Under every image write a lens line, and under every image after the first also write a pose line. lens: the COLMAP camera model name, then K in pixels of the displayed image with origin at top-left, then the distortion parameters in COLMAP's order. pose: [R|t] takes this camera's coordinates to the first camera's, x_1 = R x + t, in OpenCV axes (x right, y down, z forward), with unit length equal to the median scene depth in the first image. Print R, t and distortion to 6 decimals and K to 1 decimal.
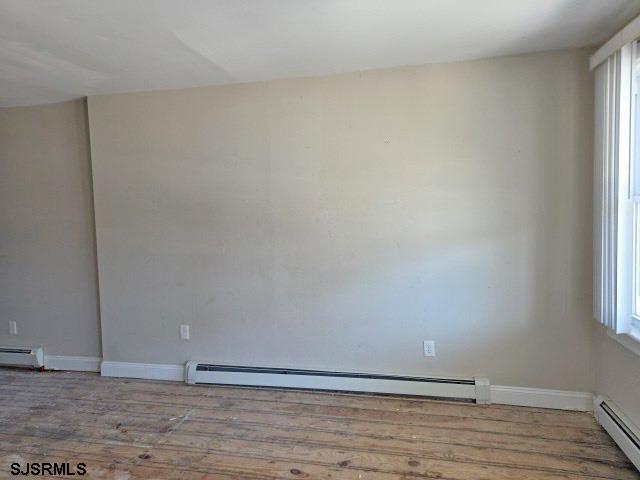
lens RADIAL K [[439.8, 0, 320.4], [0, 439.8, 237.6], [0, 0, 1]] dist [0.007310, 0.000679]
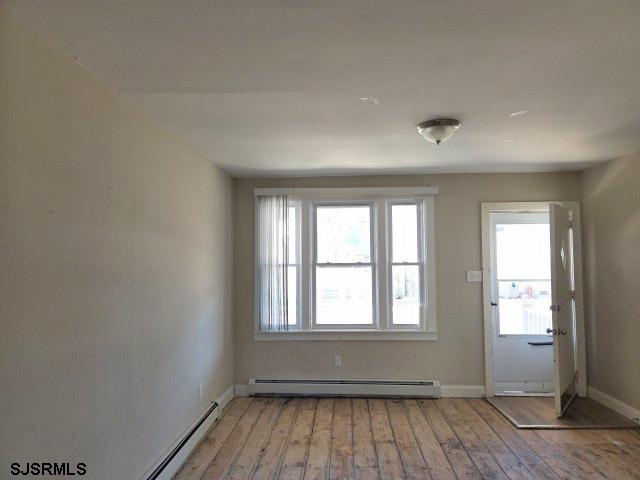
lens RADIAL K [[439.8, 0, 320.7], [0, 439.8, 237.5], [0, 0, 1]] dist [0.007310, 0.000679]
pose [[-0.174931, 0.074630, 0.981748, -1.154955], [0.091807, 0.994015, -0.059204, -0.060629], [-0.980291, 0.079775, -0.180736, 1.018462]]
